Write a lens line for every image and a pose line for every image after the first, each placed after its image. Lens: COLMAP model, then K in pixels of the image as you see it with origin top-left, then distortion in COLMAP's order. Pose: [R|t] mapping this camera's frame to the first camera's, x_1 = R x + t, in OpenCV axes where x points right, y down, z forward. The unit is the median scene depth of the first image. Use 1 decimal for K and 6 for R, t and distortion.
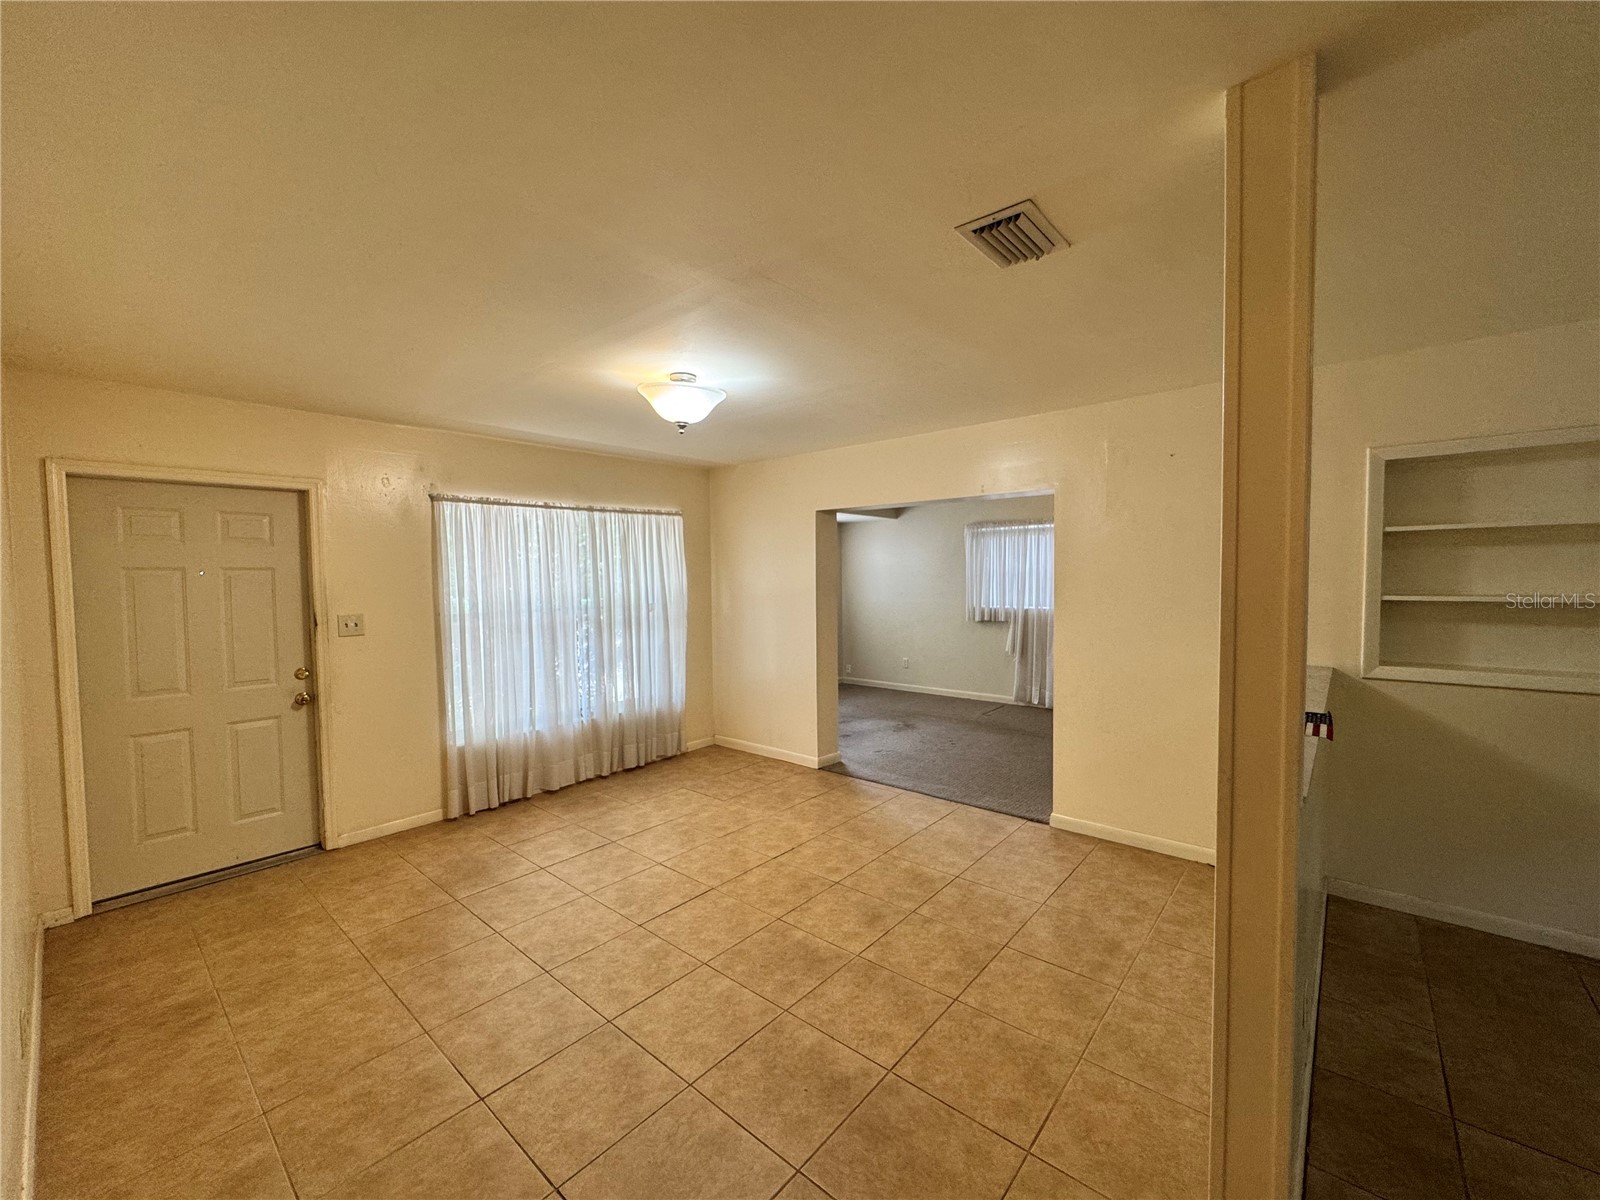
lens RADIAL K [[642.2, 0, 799.6], [0, 642.2, 602.9], [0, 0, 1]] dist [-0.004399, 0.000834]
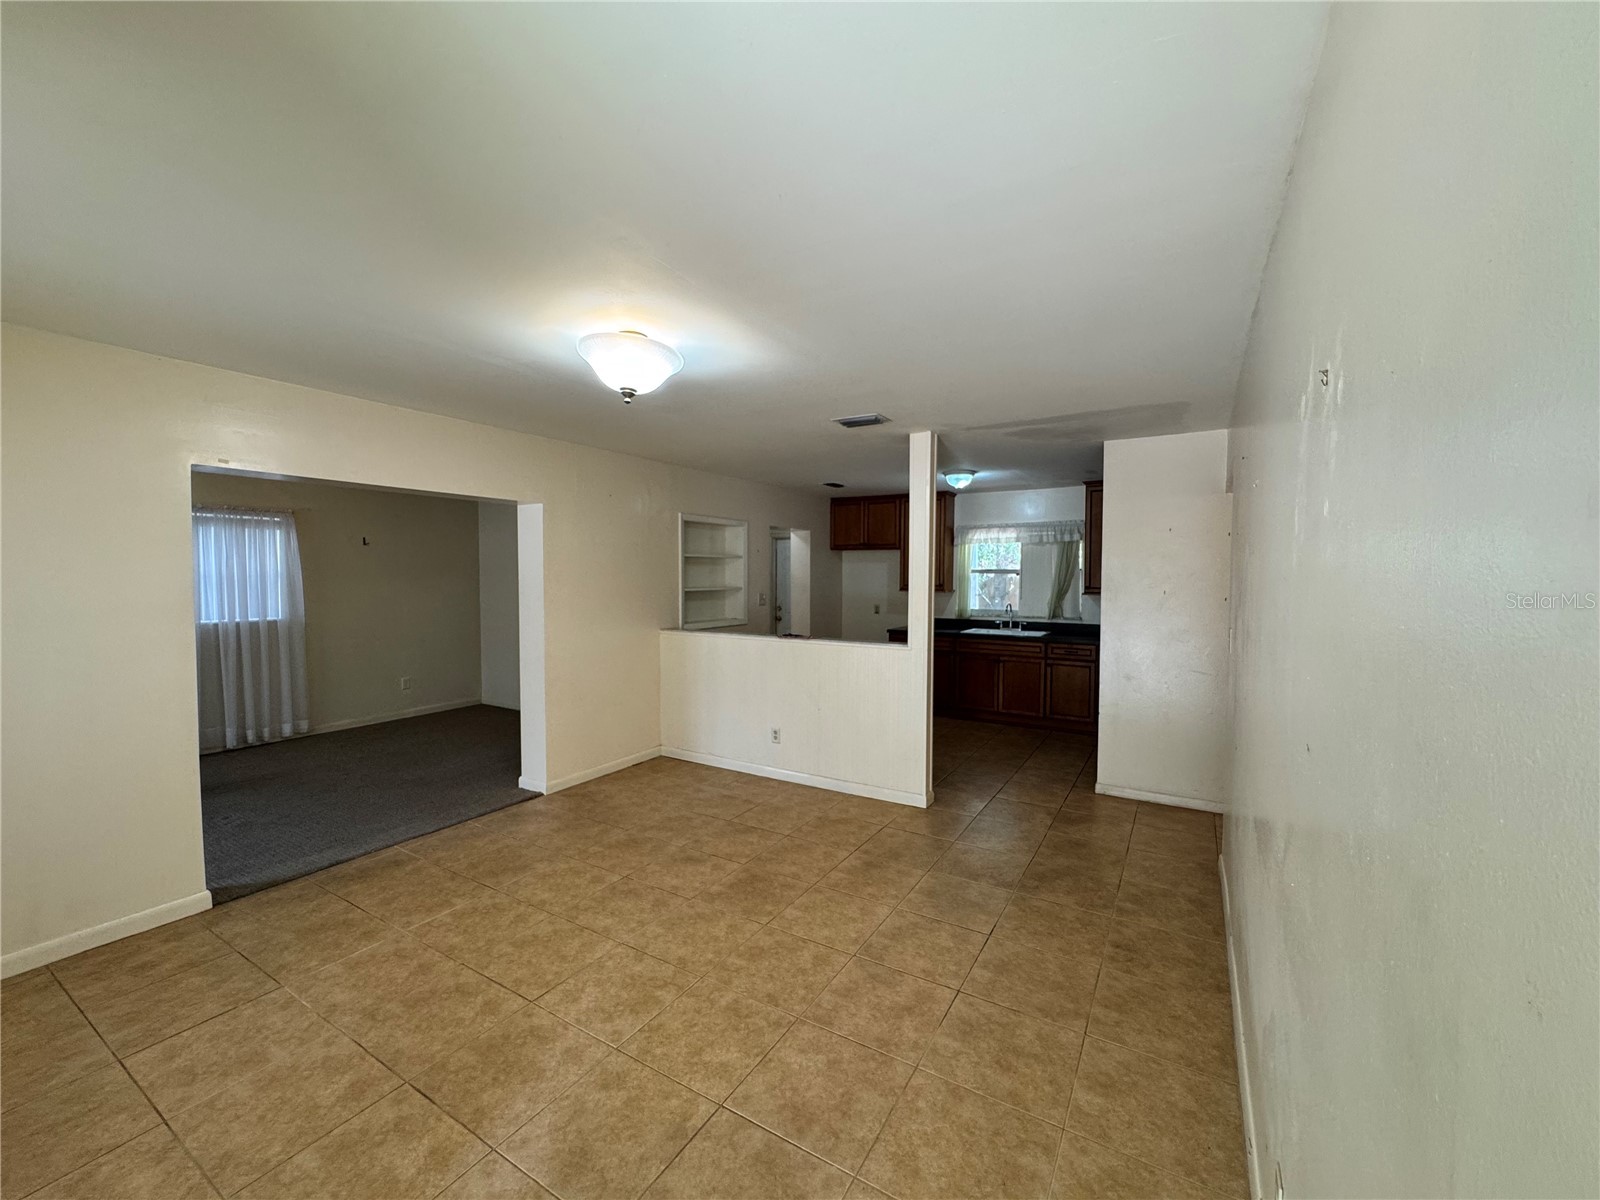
lens RADIAL K [[642.2, 0, 797.0], [0, 642.2, 599.5], [0, 0, 1]] dist [-0.004399, 0.000834]
pose [[-0.162944, -0.027066, 0.986264, -0.862641], [0.045154, 0.998372, 0.034858, -0.024715], [-0.985602, 0.050214, -0.161457, 0.766443]]
